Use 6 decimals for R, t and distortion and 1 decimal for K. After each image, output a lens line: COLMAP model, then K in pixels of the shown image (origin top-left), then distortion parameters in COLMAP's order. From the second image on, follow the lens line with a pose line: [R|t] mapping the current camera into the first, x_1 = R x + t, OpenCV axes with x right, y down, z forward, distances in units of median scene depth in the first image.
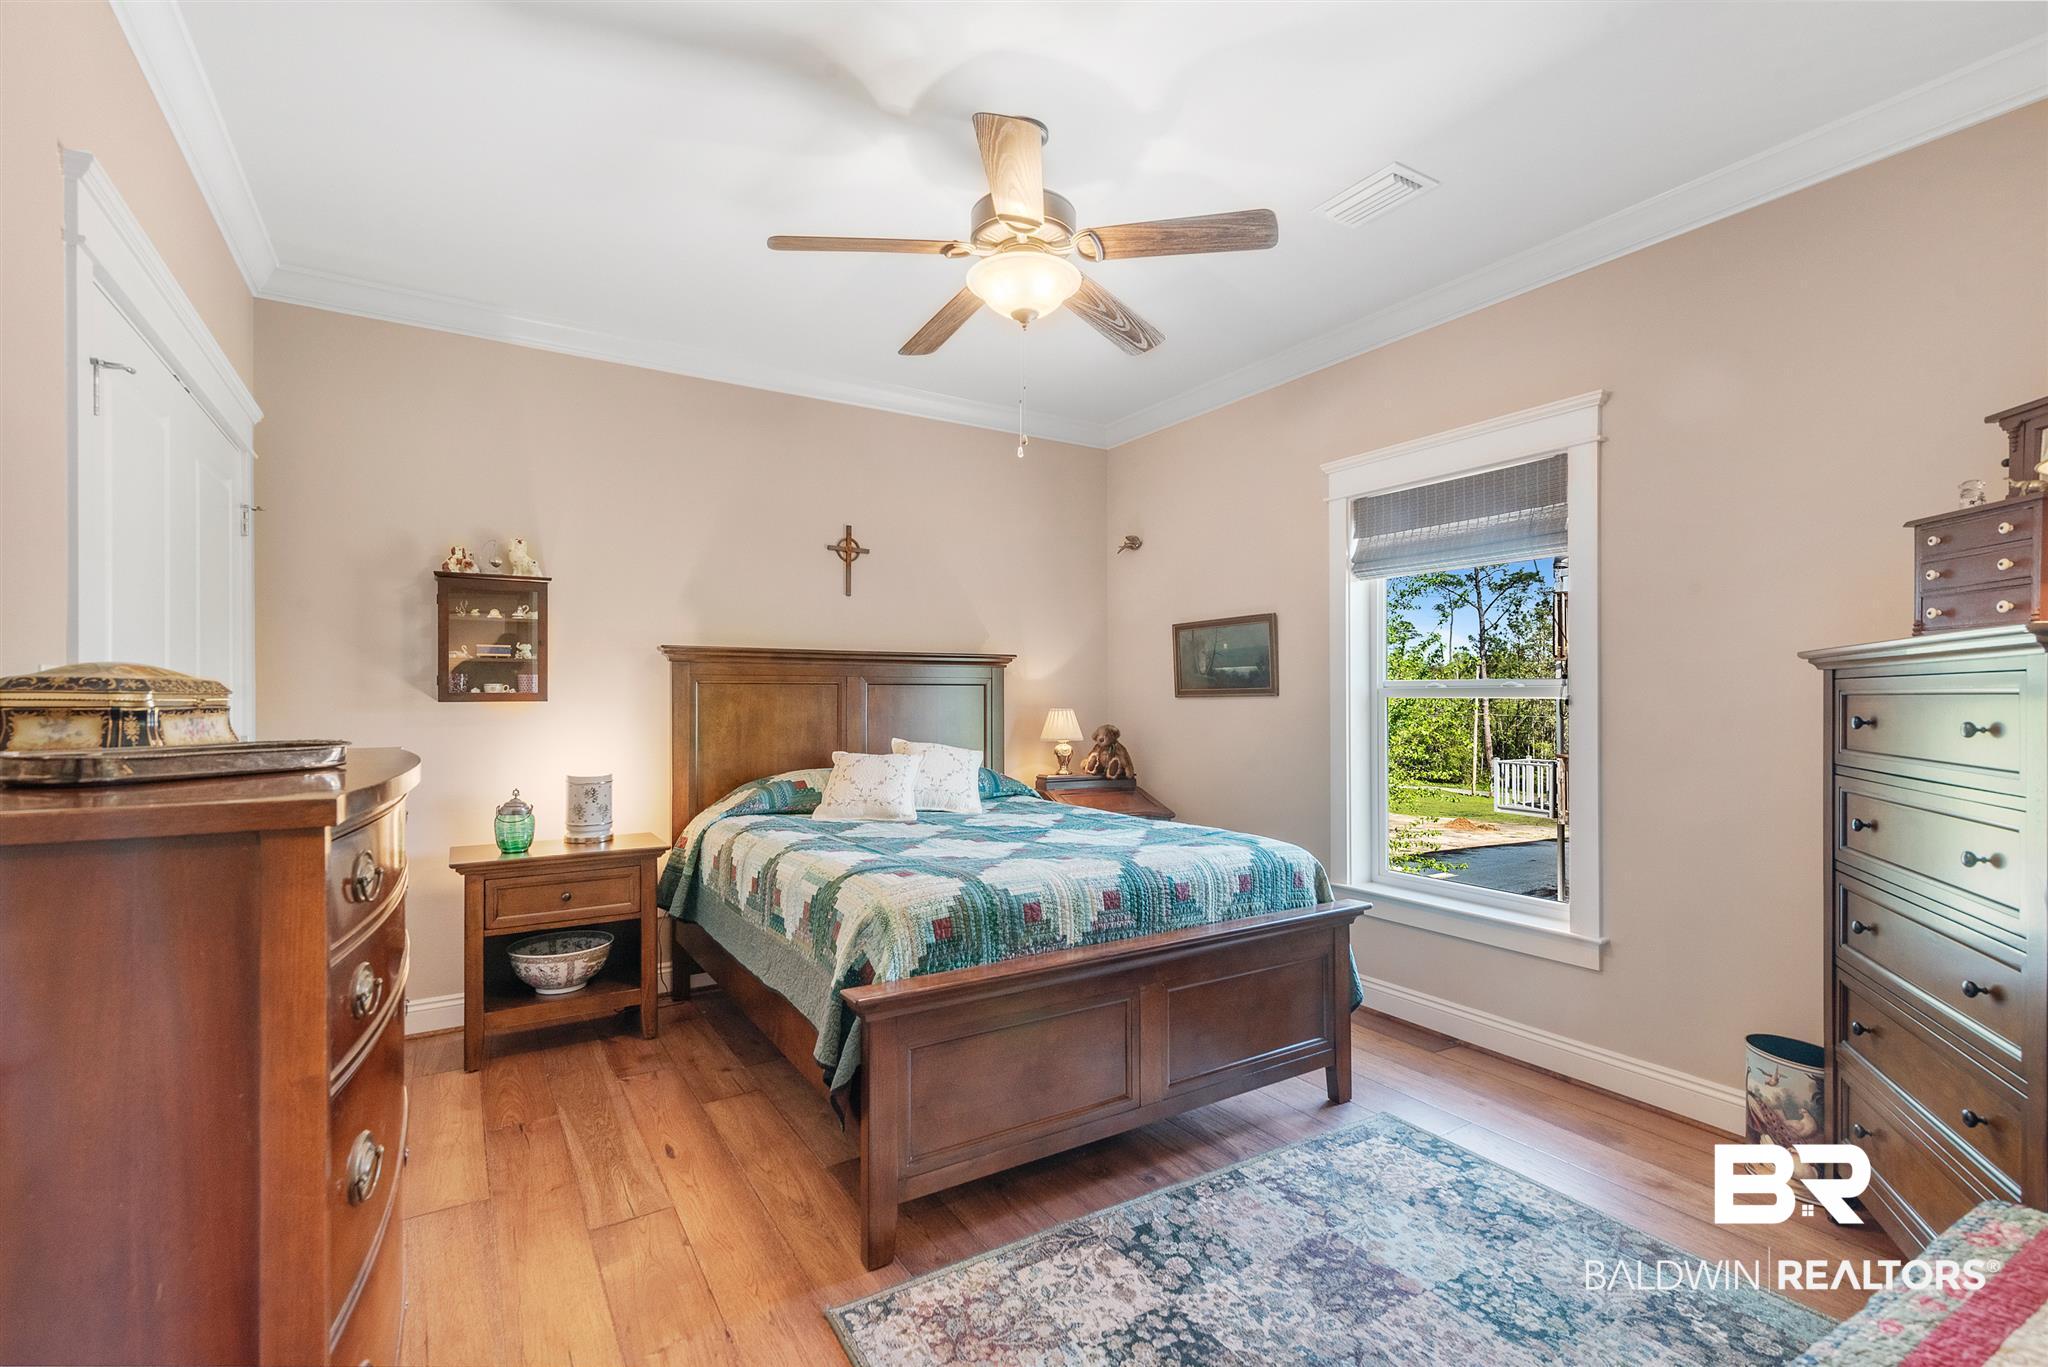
lens RADIAL K [[926.2, 0, 1024.0], [0, 926.2, 683.5], [0, 0, 1]] dist [0.015031, -0.000121]
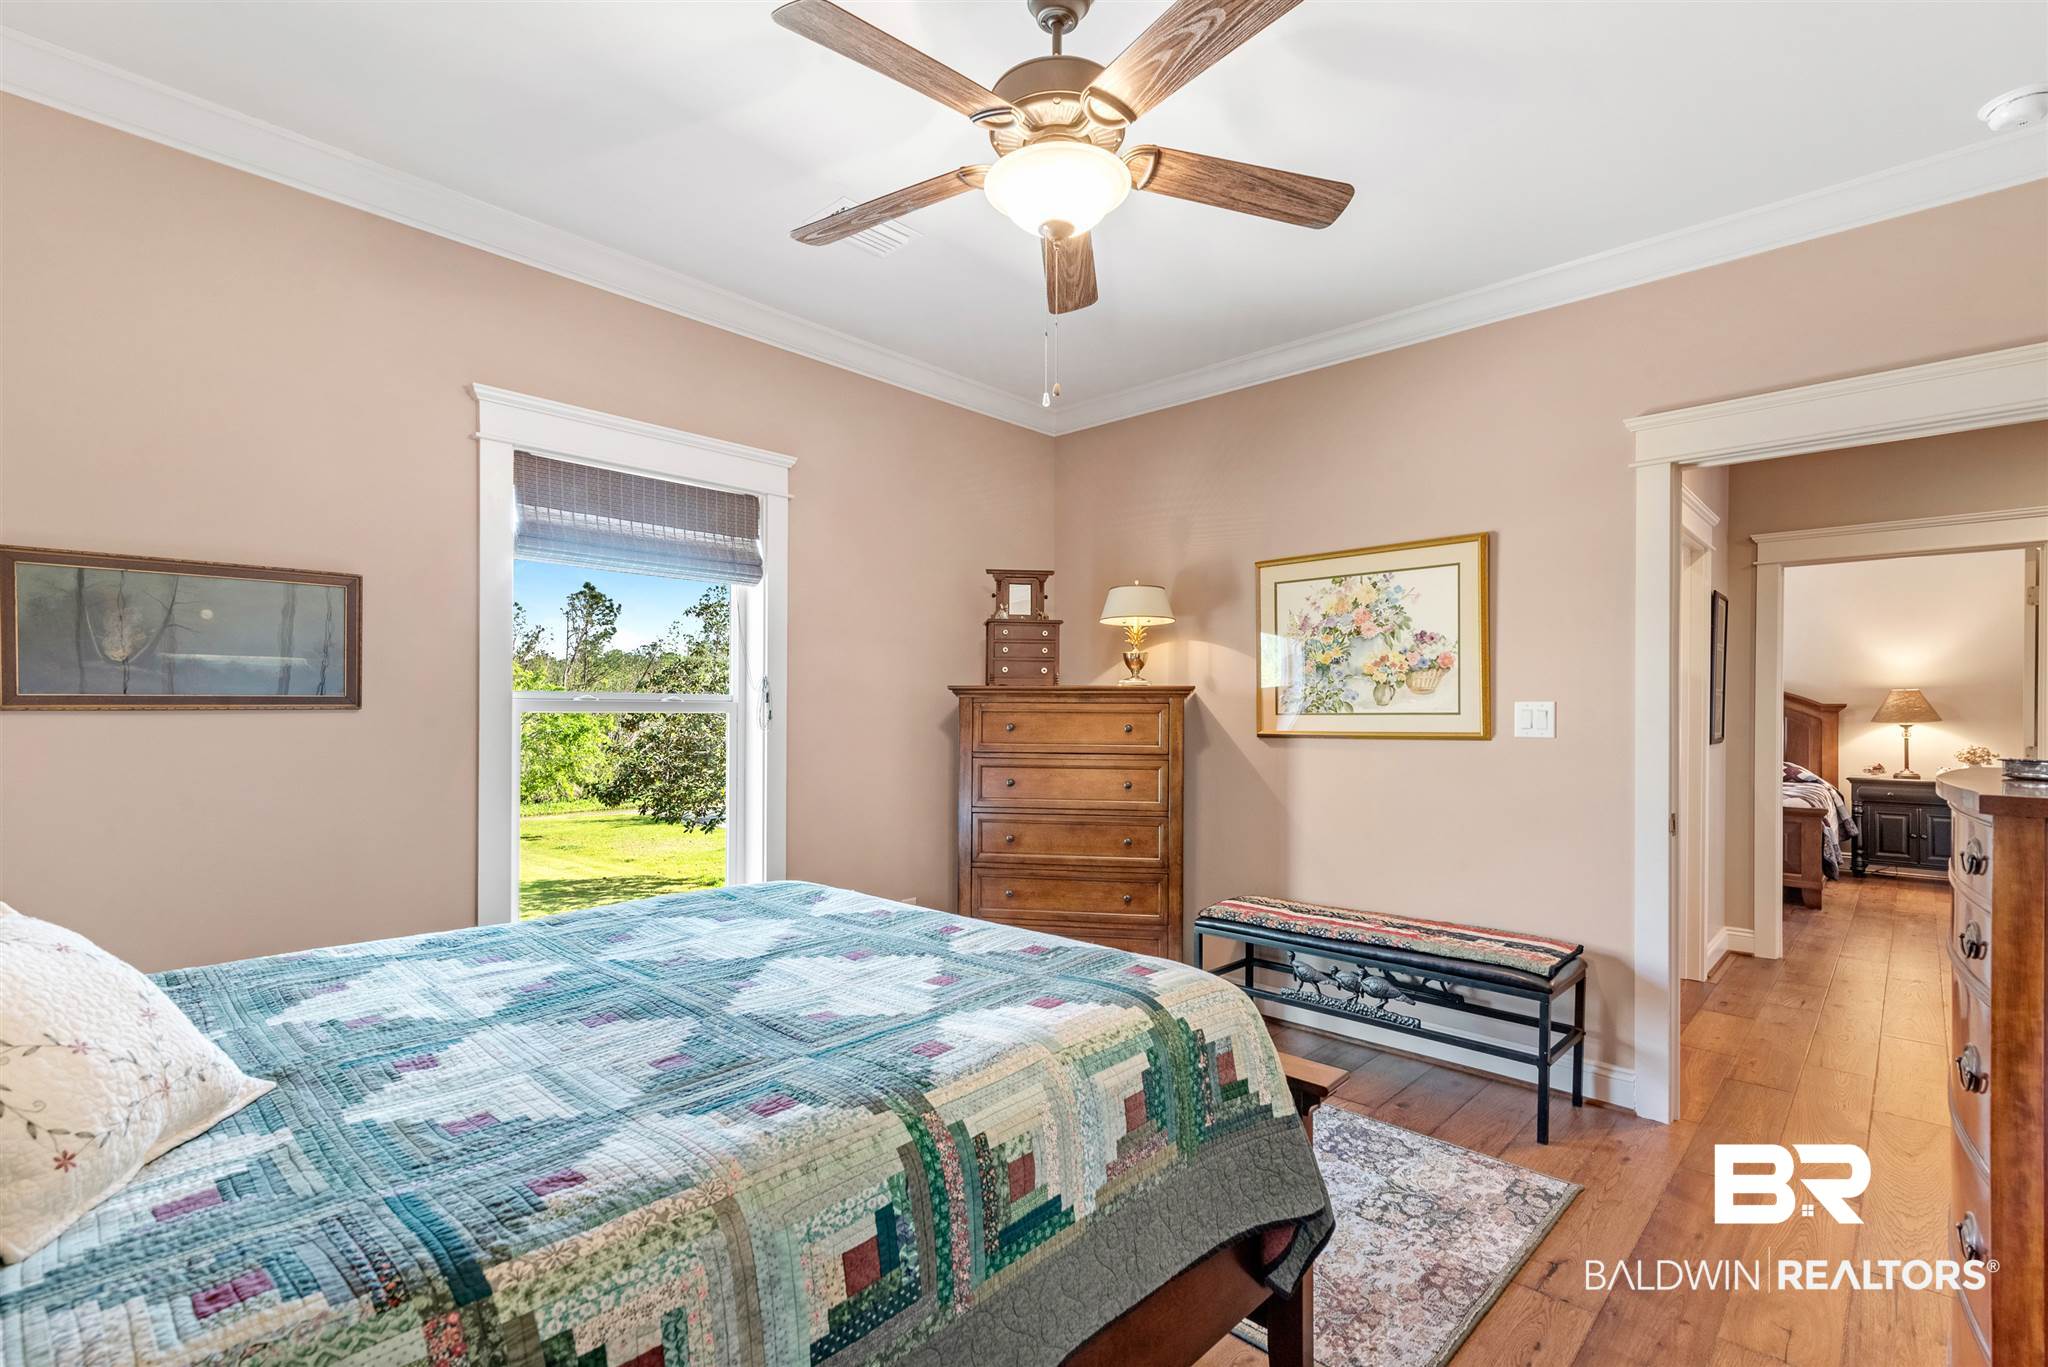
lens RADIAL K [[926.2, 0, 1024.0], [0, 926.2, 683.5], [0, 0, 1]] dist [0.015031, -0.000121]
pose [[-0.259754, 0.024866, 0.965355, -0.600207], [-0.018240, 0.999364, -0.030650, 0.011039], [-0.965502, -0.025569, -0.259136, 0.968585]]
